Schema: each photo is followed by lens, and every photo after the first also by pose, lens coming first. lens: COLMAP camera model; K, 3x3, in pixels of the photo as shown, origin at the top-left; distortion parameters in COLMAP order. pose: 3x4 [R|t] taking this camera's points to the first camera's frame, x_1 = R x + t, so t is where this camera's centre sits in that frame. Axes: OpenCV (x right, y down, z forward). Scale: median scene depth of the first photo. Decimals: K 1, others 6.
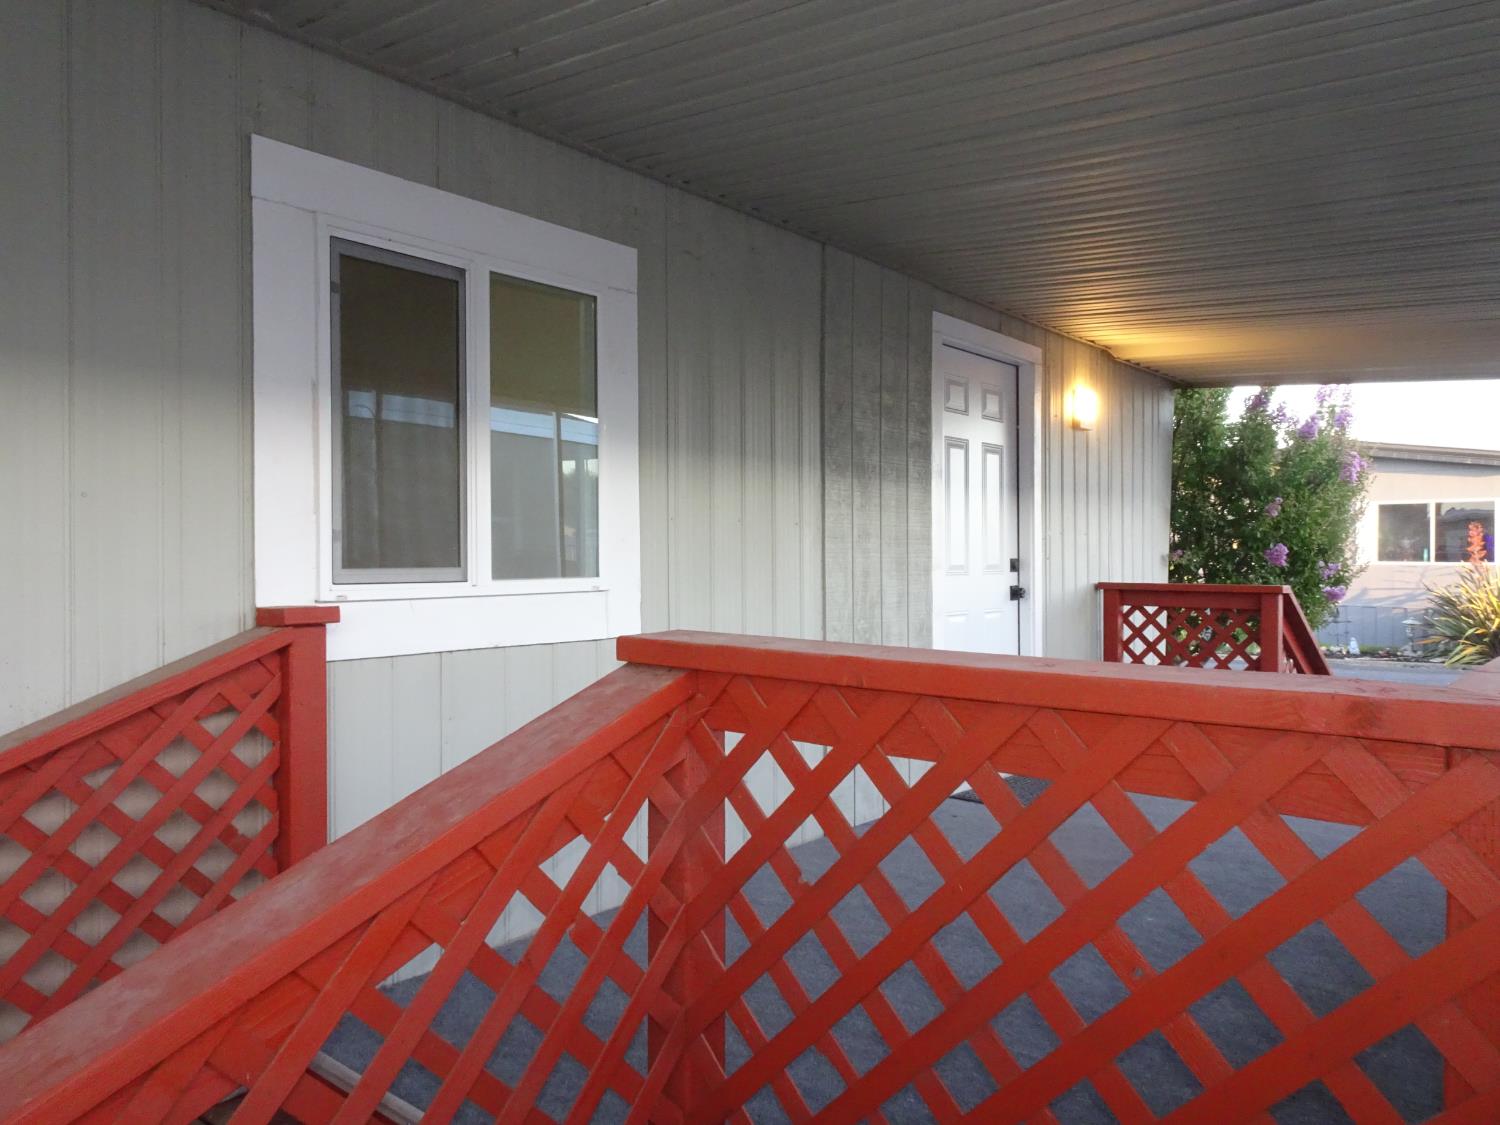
lens RADIAL K [[1062.5, 0, 750.0], [0, 1062.5, 562.5], [0, 0, 1]] dist [0.006219, -0.000787]
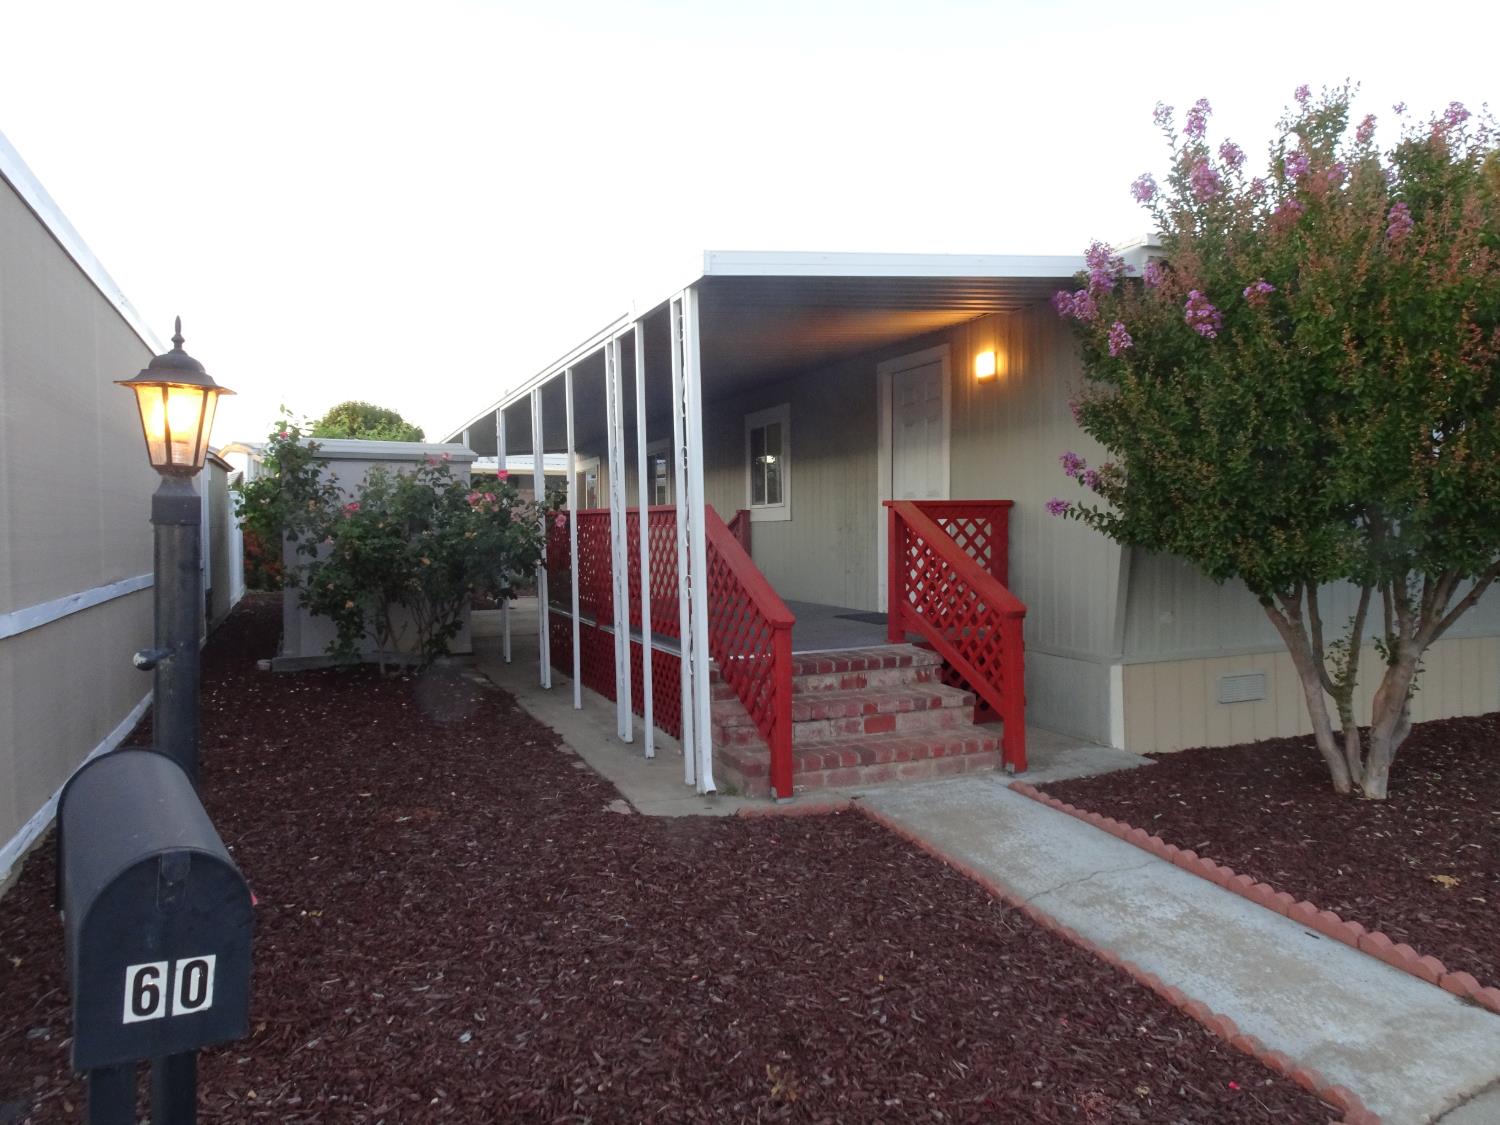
lens RADIAL K [[1062.5, 0, 750.0], [0, 1062.5, 562.5], [0, 0, 1]] dist [0.006219, -0.000787]
pose [[-0.456316, 0.033982, -0.889169, 2.222509], [0.008595, 0.999392, 0.033783, 0.067413], [0.889776, 0.007773, -0.456331, 1.846142]]
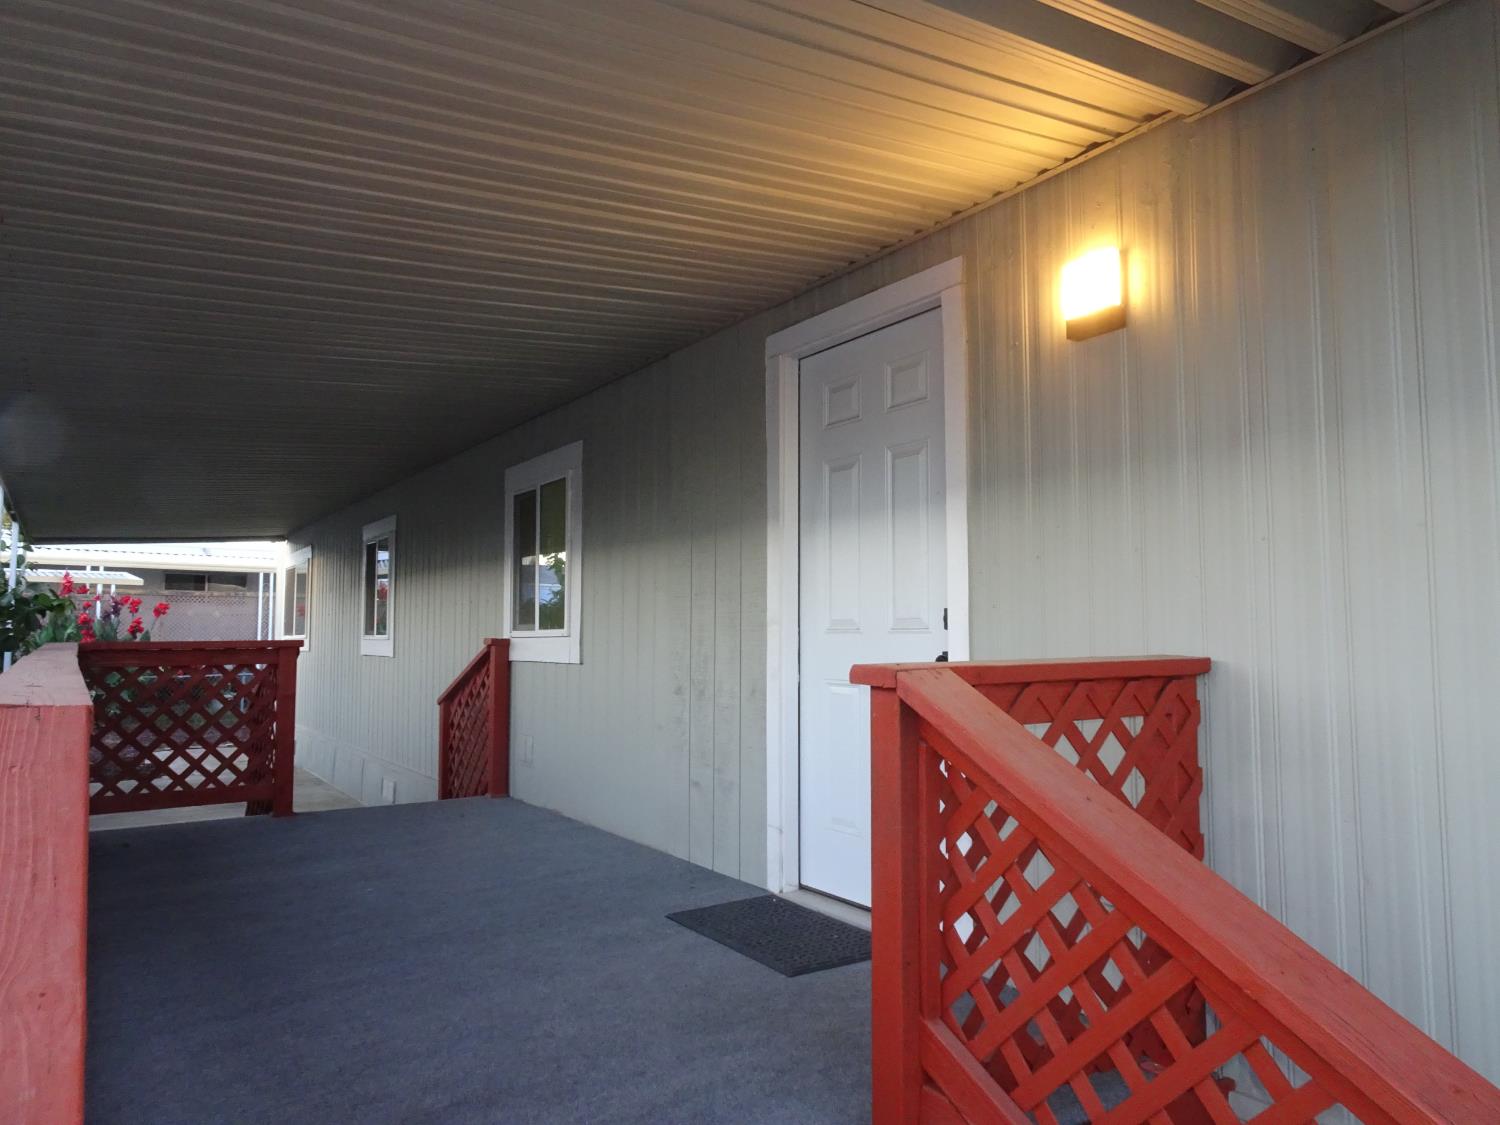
lens RADIAL K [[1062.5, 0, 750.0], [0, 1062.5, 562.5], [0, 0, 1]] dist [0.006219, -0.000787]
pose [[-0.297632, -0.061792, -0.952679, 1.118343], [0.000174, 0.997900, -0.064780, 0.013186], [0.954681, -0.019447, -0.296996, 1.368188]]
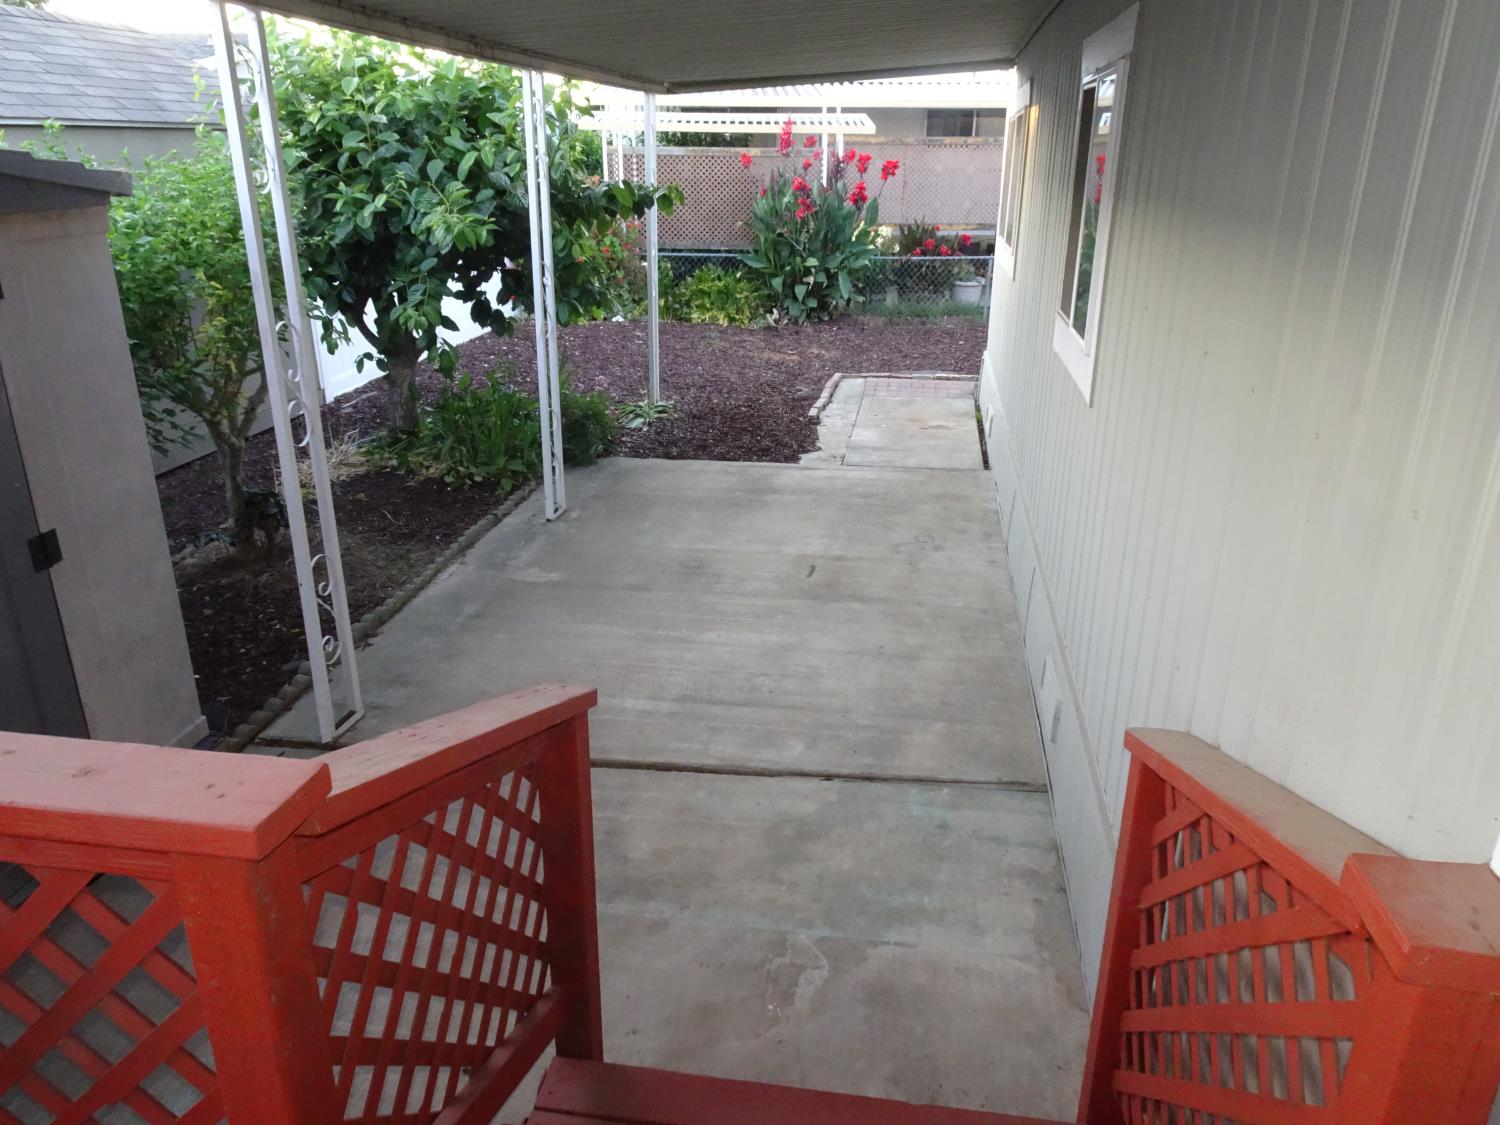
lens RADIAL K [[1062.5, 0, 750.0], [0, 1062.5, 562.5], [0, 0, 1]] dist [0.006219, -0.000787]
pose [[-0.857003, 0.185271, -0.480855, -0.000823], [-0.002553, 0.931595, 0.363490, -0.122938], [0.515306, 0.312740, -0.797906, 0.652310]]
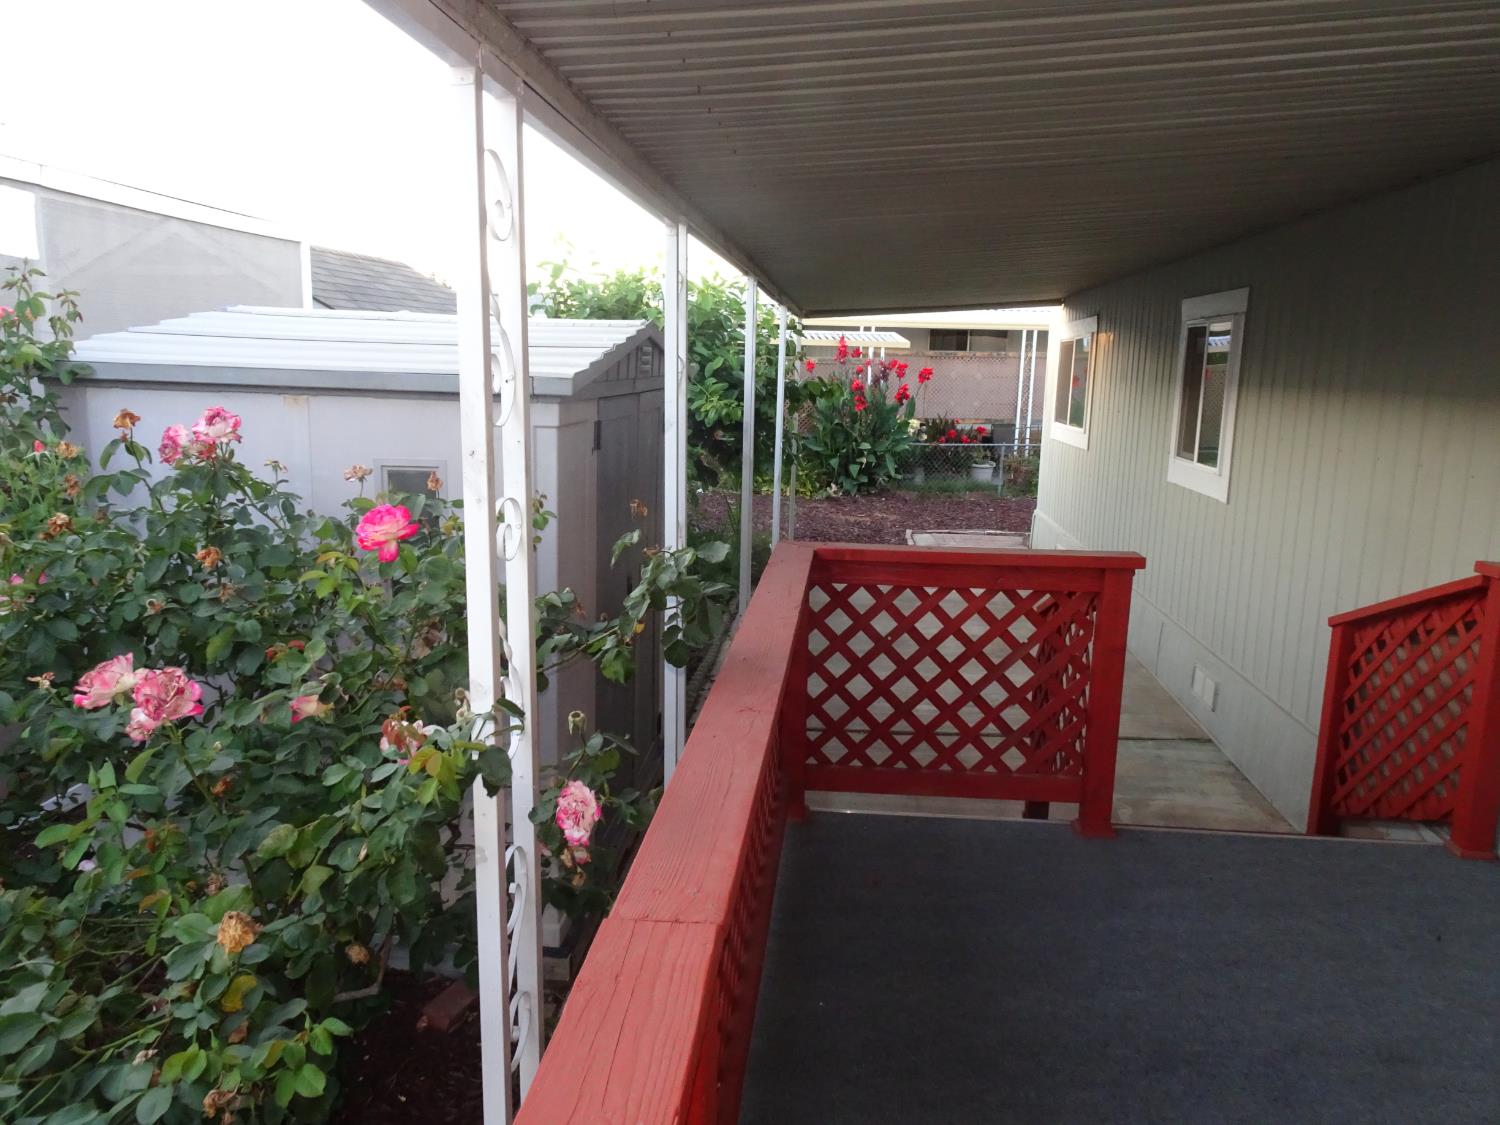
lens RADIAL K [[1062.5, 0, 750.0], [0, 1062.5, 562.5], [0, 0, 1]] dist [0.006219, -0.000787]
pose [[-0.823327, 0.093725, -0.559775, 0.660623], [-0.016779, 0.981821, 0.189069, -0.115143], [0.567319, 0.165058, -0.806787, 0.881300]]
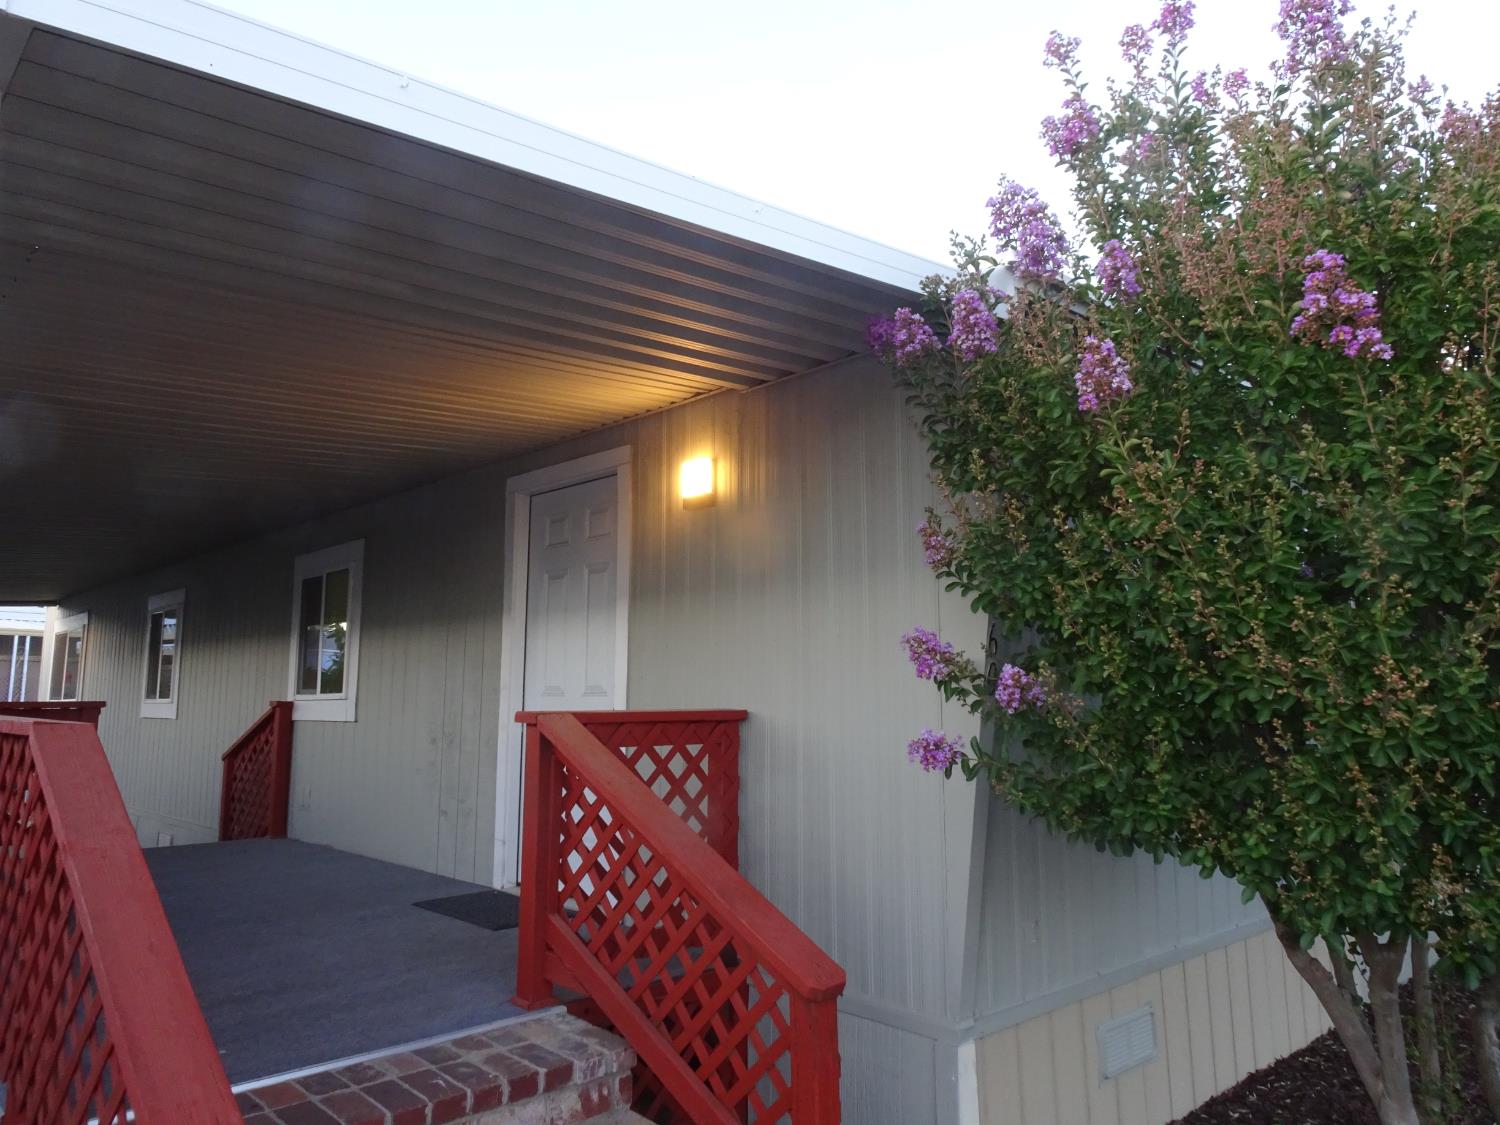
lens RADIAL K [[1062.5, 0, 750.0], [0, 1062.5, 562.5], [0, 0, 1]] dist [0.006219, -0.000787]
pose [[-0.111832, -0.129072, -0.985309, 1.467954], [-0.004585, 0.991585, -0.129374, 0.019561], [0.993716, -0.009951, -0.111483, 1.549185]]
